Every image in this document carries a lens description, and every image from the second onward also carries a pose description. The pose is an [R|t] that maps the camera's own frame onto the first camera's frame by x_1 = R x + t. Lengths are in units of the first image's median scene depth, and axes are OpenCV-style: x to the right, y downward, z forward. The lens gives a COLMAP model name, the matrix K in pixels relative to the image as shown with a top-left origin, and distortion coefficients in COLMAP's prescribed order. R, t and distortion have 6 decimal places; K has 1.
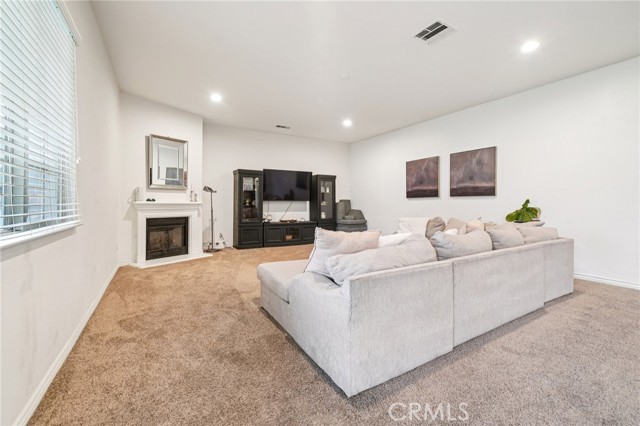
lens RADIAL K [[283.3, 0, 320.9], [0, 283.3, 208.6], [0, 0, 1]] dist [0.000394, -0.000183]
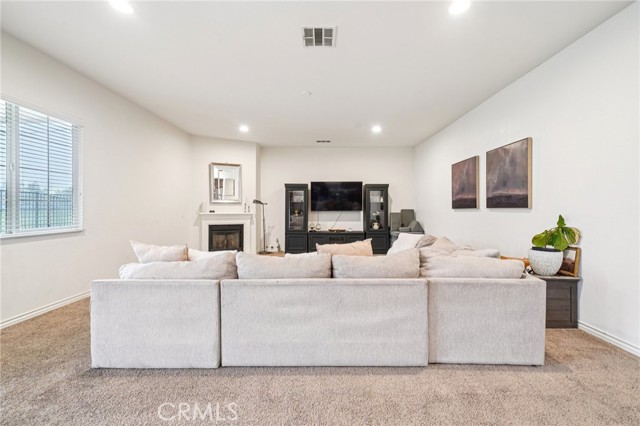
lens RADIAL K [[283.3, 0, 320.1], [0, 283.3, 213.0], [0, 0, 1]] dist [0.000394, -0.000183]
pose [[0.845083, 0.008977, -0.534559, 0.491944], [-0.010289, 0.999947, 0.000526, -0.025562], [0.534535, 0.005055, 0.845131, 0.120680]]
